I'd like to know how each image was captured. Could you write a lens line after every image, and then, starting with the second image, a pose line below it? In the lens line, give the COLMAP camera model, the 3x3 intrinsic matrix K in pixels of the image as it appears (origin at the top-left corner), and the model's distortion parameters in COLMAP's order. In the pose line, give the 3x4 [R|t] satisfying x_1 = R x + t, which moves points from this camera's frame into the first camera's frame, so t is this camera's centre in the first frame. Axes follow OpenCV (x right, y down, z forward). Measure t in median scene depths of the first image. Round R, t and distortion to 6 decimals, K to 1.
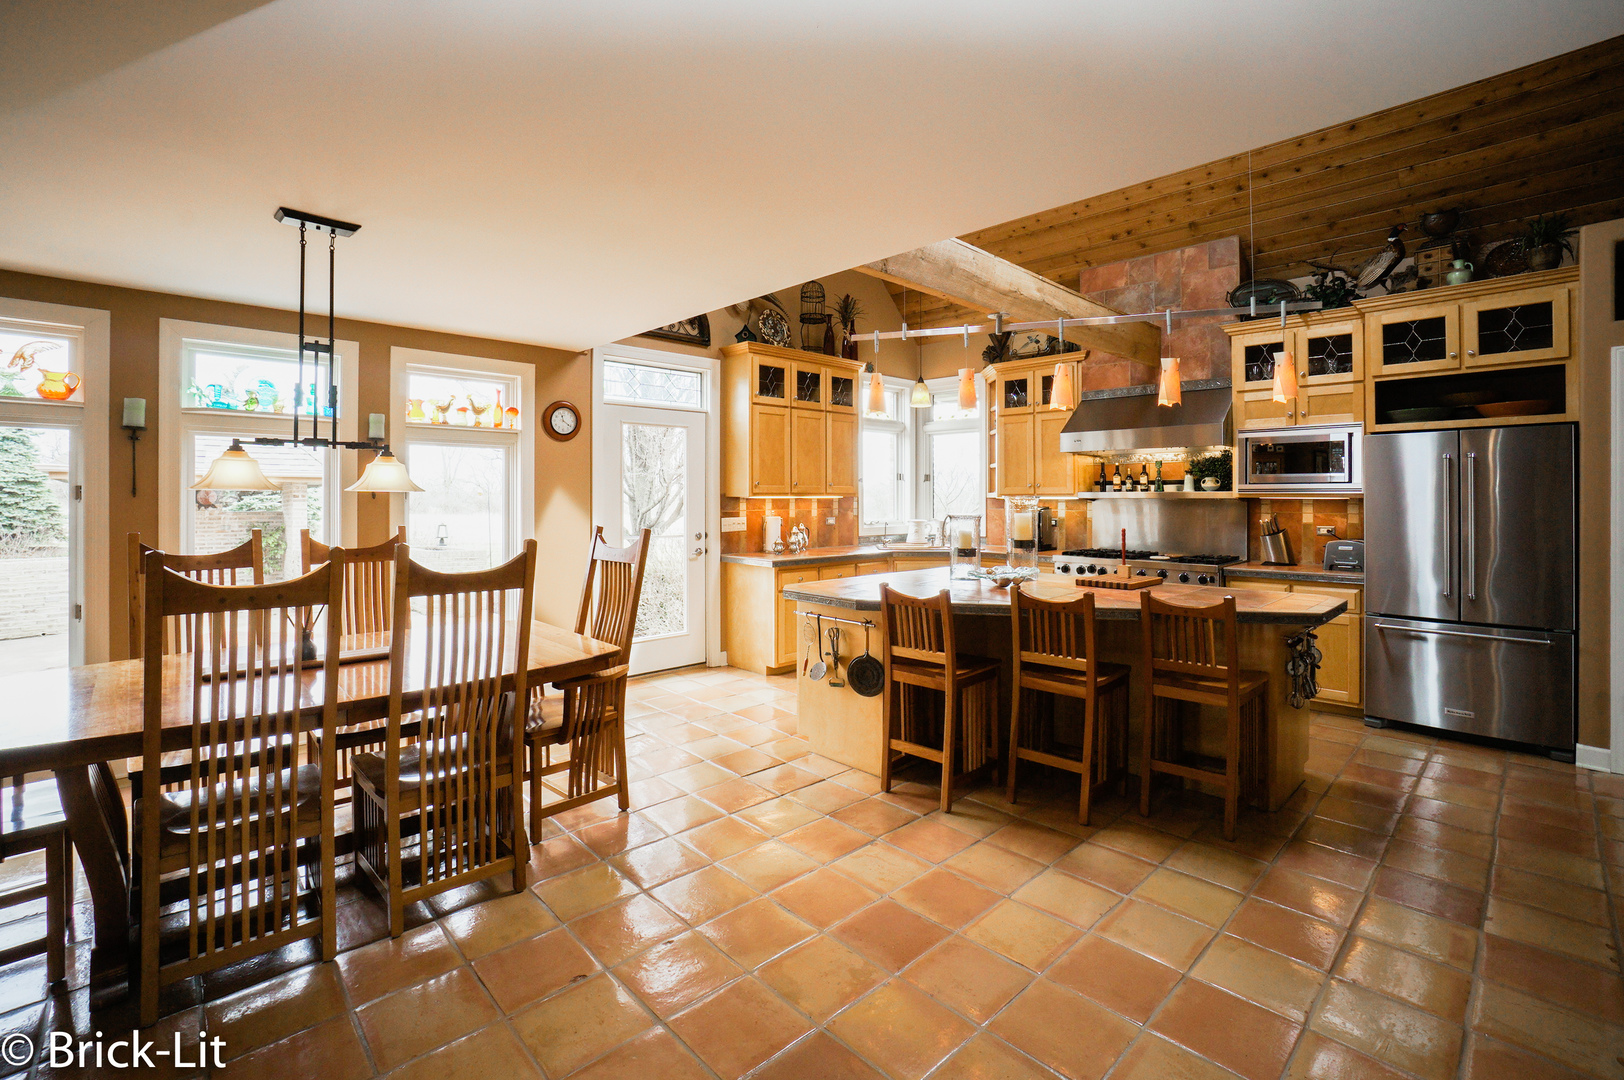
lens RADIAL K [[724.5, 0, 815.1], [0, 724.5, 497.4], [0, 0, 1]] dist [-0.063899, 0.022796]
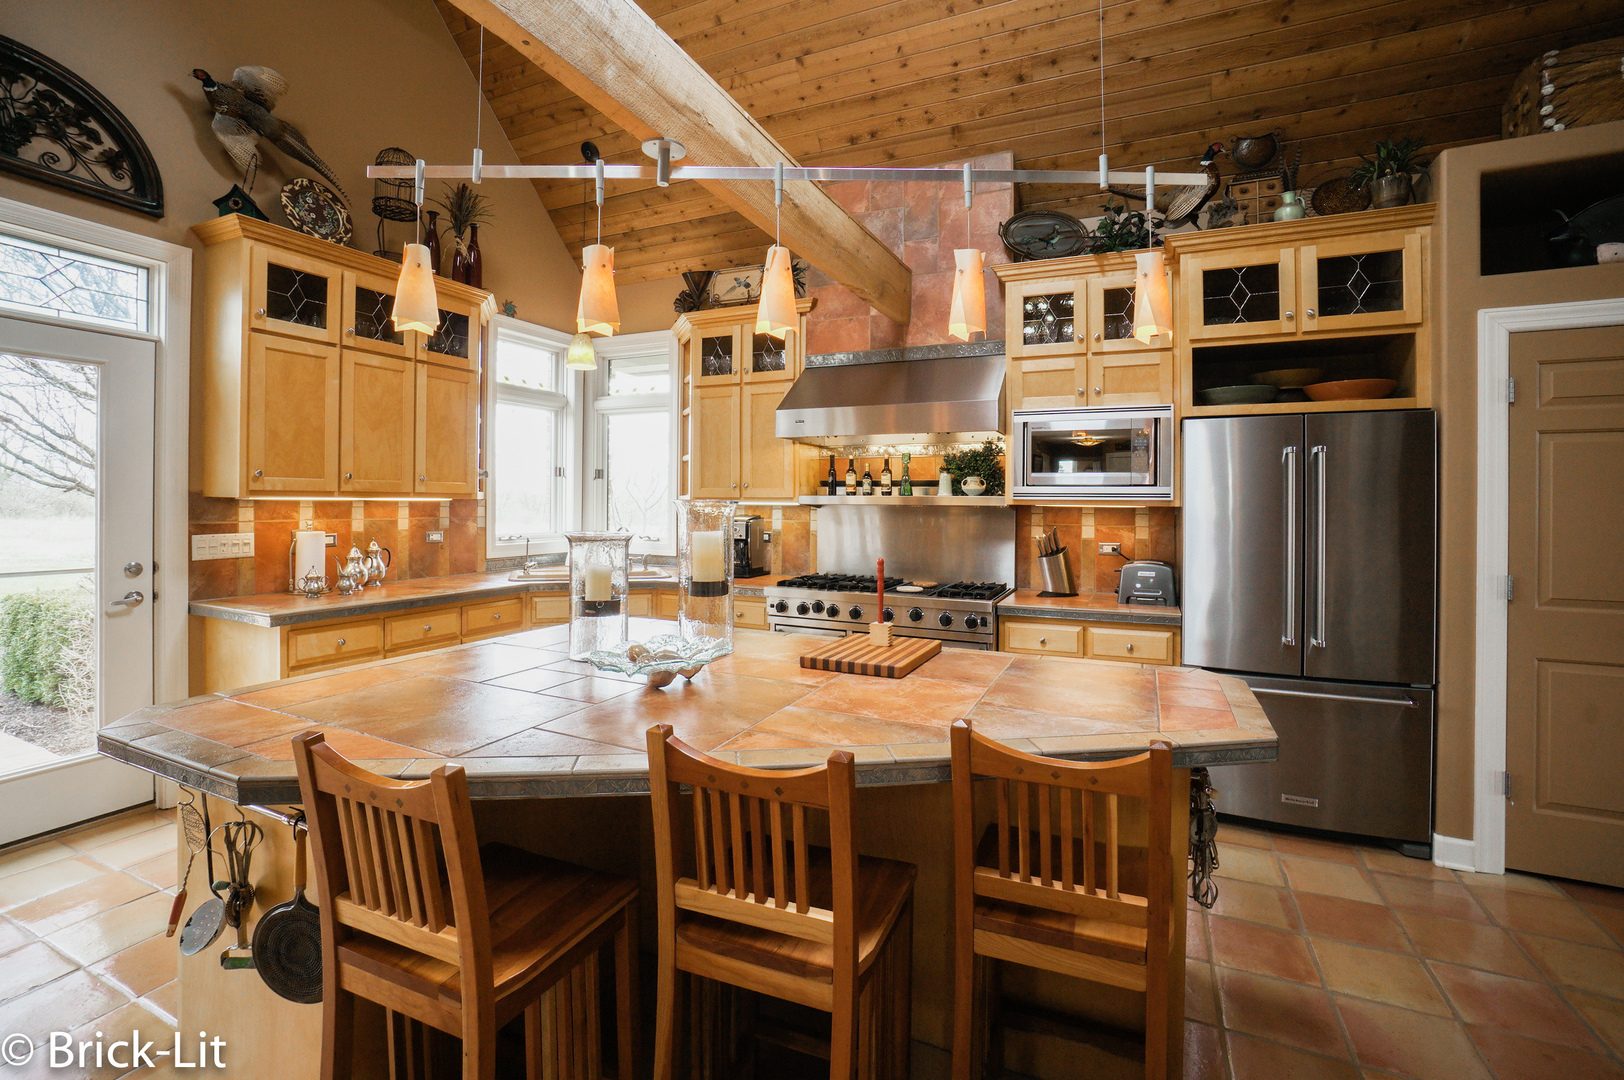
lens RADIAL K [[724.5, 0, 815.1], [0, 724.5, 497.4], [0, 0, 1]] dist [-0.063899, 0.022796]
pose [[0.928356, 0.010385, 0.371546, 0.120545], [-0.007929, 0.999935, -0.008138, 0.000142], [-0.371607, 0.004609, 0.928379, 0.346806]]
